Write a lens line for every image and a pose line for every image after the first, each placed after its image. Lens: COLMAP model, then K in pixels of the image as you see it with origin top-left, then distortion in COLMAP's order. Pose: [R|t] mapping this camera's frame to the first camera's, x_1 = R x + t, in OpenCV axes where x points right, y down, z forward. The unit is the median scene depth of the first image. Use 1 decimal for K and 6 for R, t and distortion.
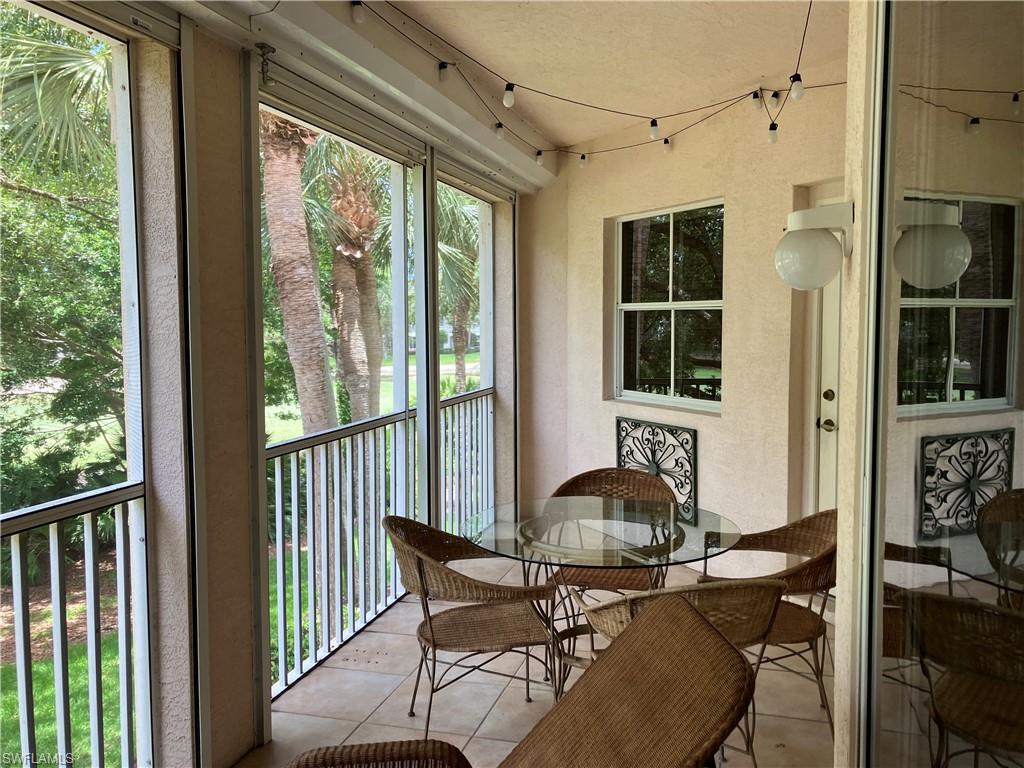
lens RADIAL K [[835.0, 0, 514.6], [0, 835.0, 376.4], [0, 0, 1]] dist [0.024604, -0.009776]
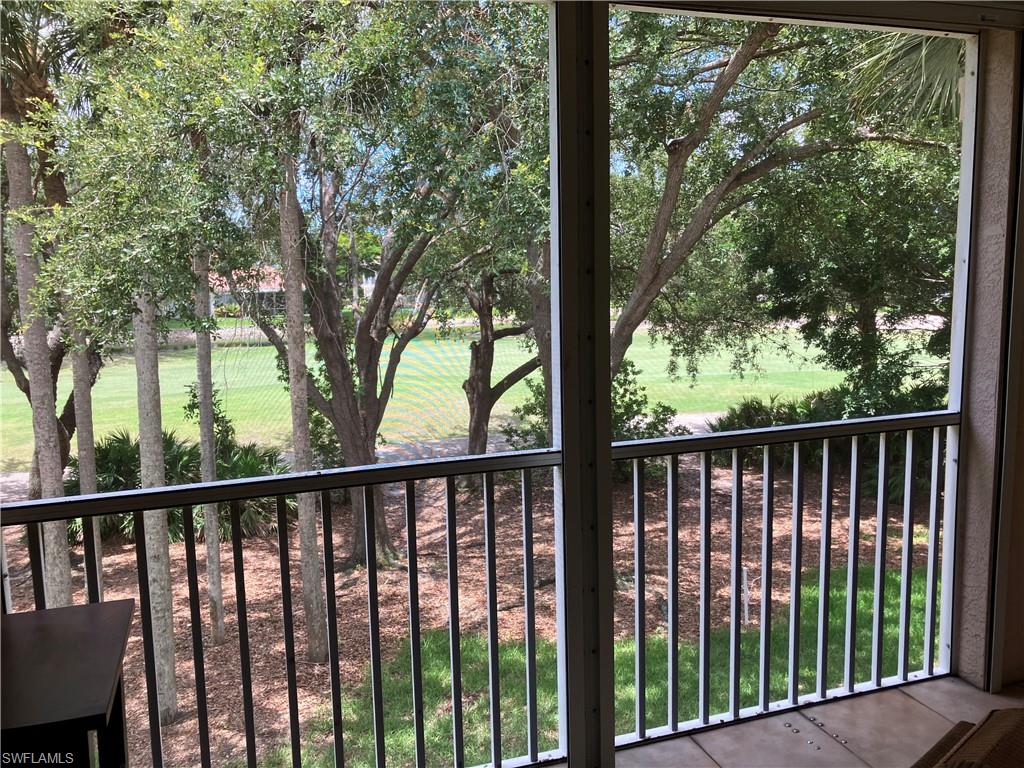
lens RADIAL K [[839.6, 0, 512.0], [0, 839.6, 384.0], [0, 0, 1]] dist [0.042533, -0.056713]
pose [[0.561518, 0.105127, -0.820759, 0.061792], [-0.036177, 0.994067, 0.102575, -0.004605], [0.826673, -0.027906, 0.561990, -0.066071]]
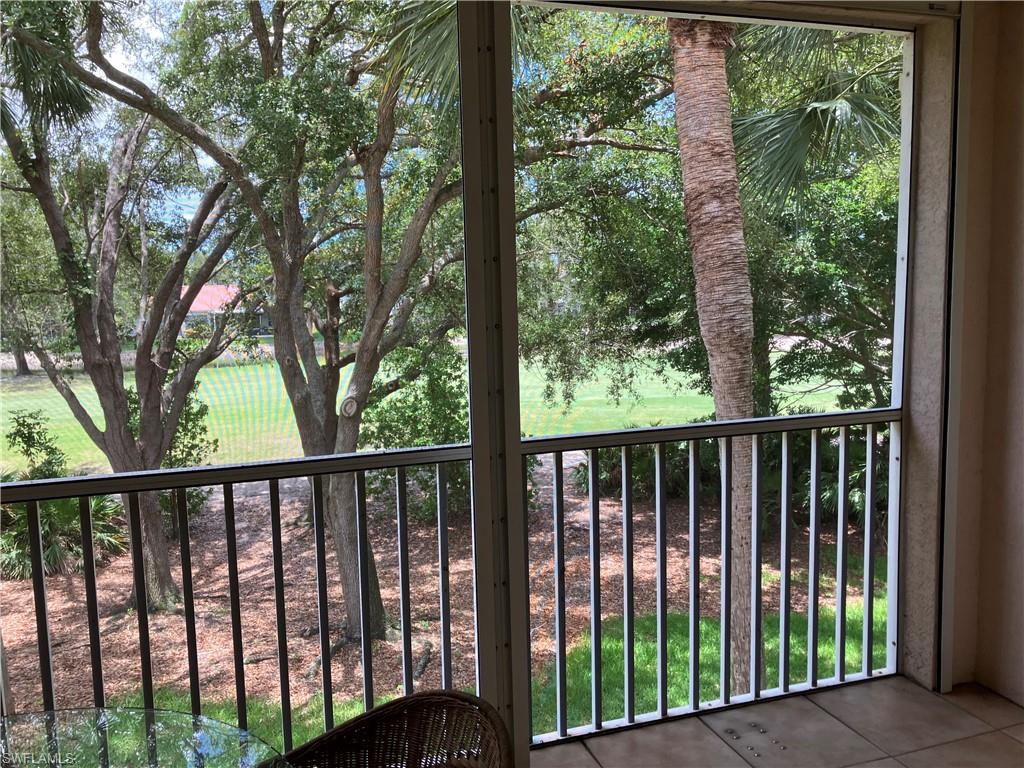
lens RADIAL K [[839.6, 0, 512.0], [0, 839.6, 384.0], [0, 0, 1]] dist [0.042533, -0.056713]
pose [[0.547136, 0.085465, -0.832669, 0.243853], [-0.034619, 0.996233, 0.079506, -0.031065], [0.836327, -0.014675, 0.548034, 0.480180]]
